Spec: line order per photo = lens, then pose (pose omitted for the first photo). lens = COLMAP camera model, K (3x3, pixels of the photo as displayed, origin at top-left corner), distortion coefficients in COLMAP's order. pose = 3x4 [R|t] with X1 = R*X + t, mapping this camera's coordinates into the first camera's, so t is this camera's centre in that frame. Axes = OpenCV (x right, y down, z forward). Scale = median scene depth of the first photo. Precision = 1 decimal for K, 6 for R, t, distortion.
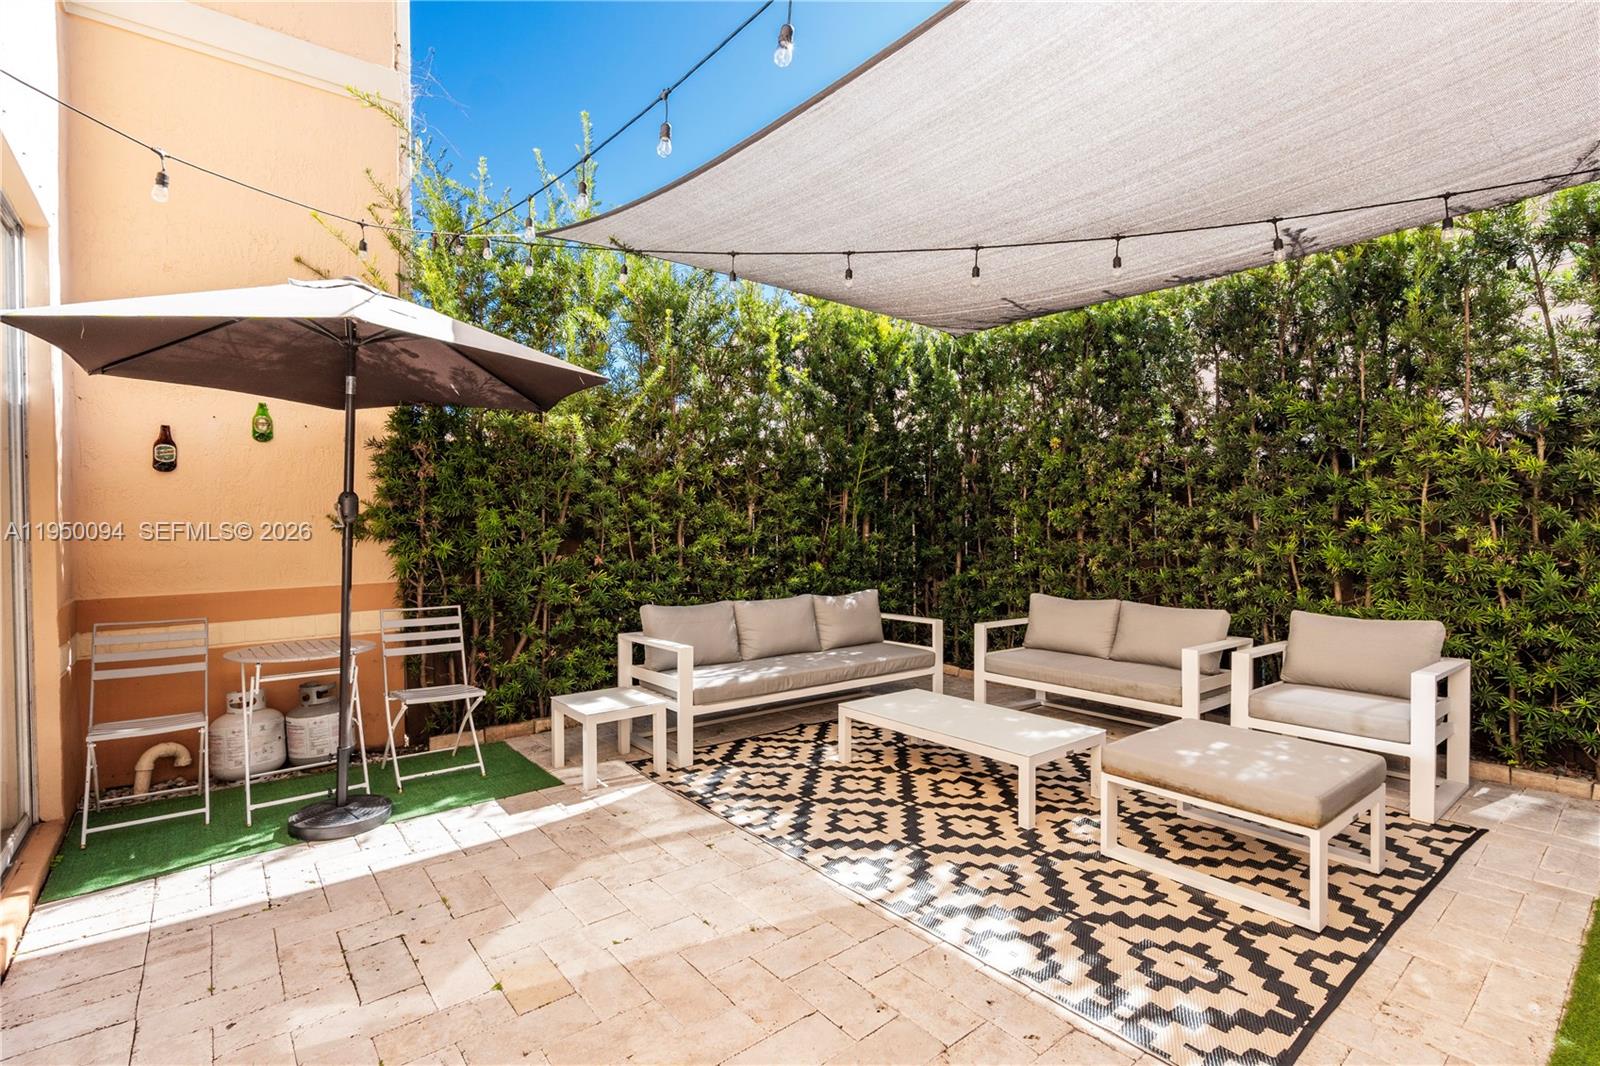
lens RADIAL K [[742.4, 0, 796.2], [0, 742.4, 528.5], [0, 0, 1]] dist [-0.003458, -0.000468]
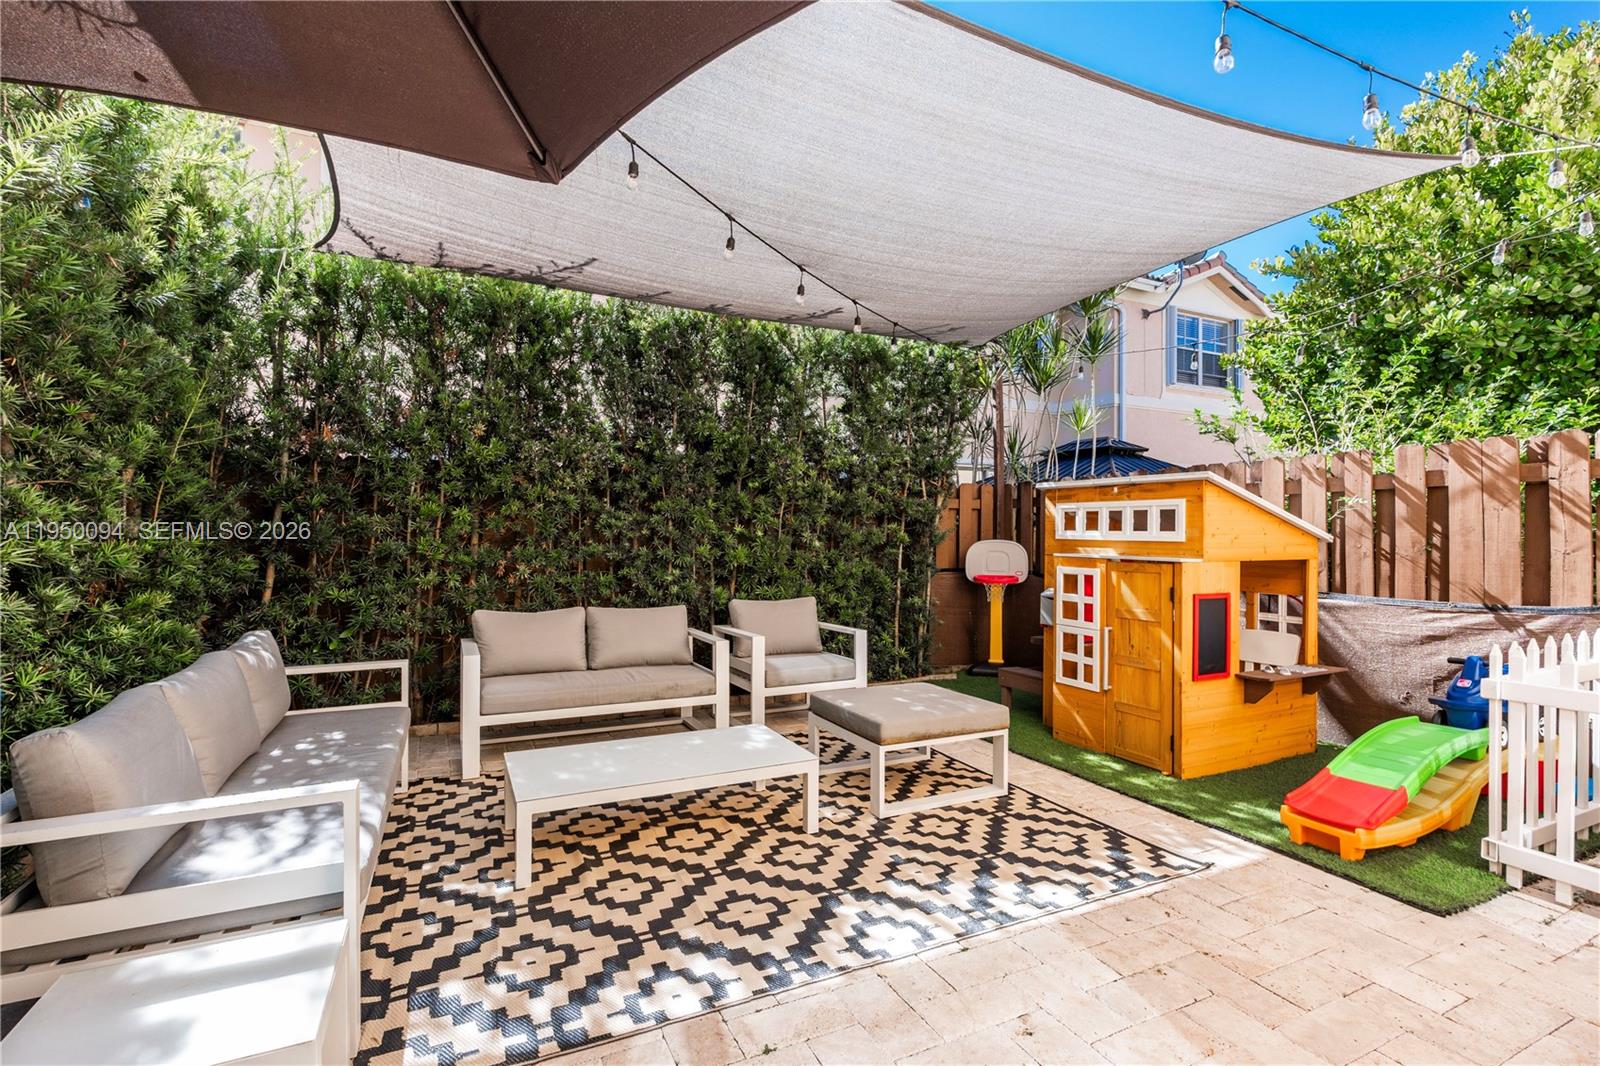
lens RADIAL K [[742.4, 0, 793.5], [0, 742.4, 529.8], [0, 0, 1]] dist [-0.003458, -0.000468]
pose [[0.222313, 0.013562, 0.974881, -0.650823], [-0.006569, 0.999901, -0.012412, 0.010411], [-0.974953, -0.003644, 0.222380, 0.780310]]
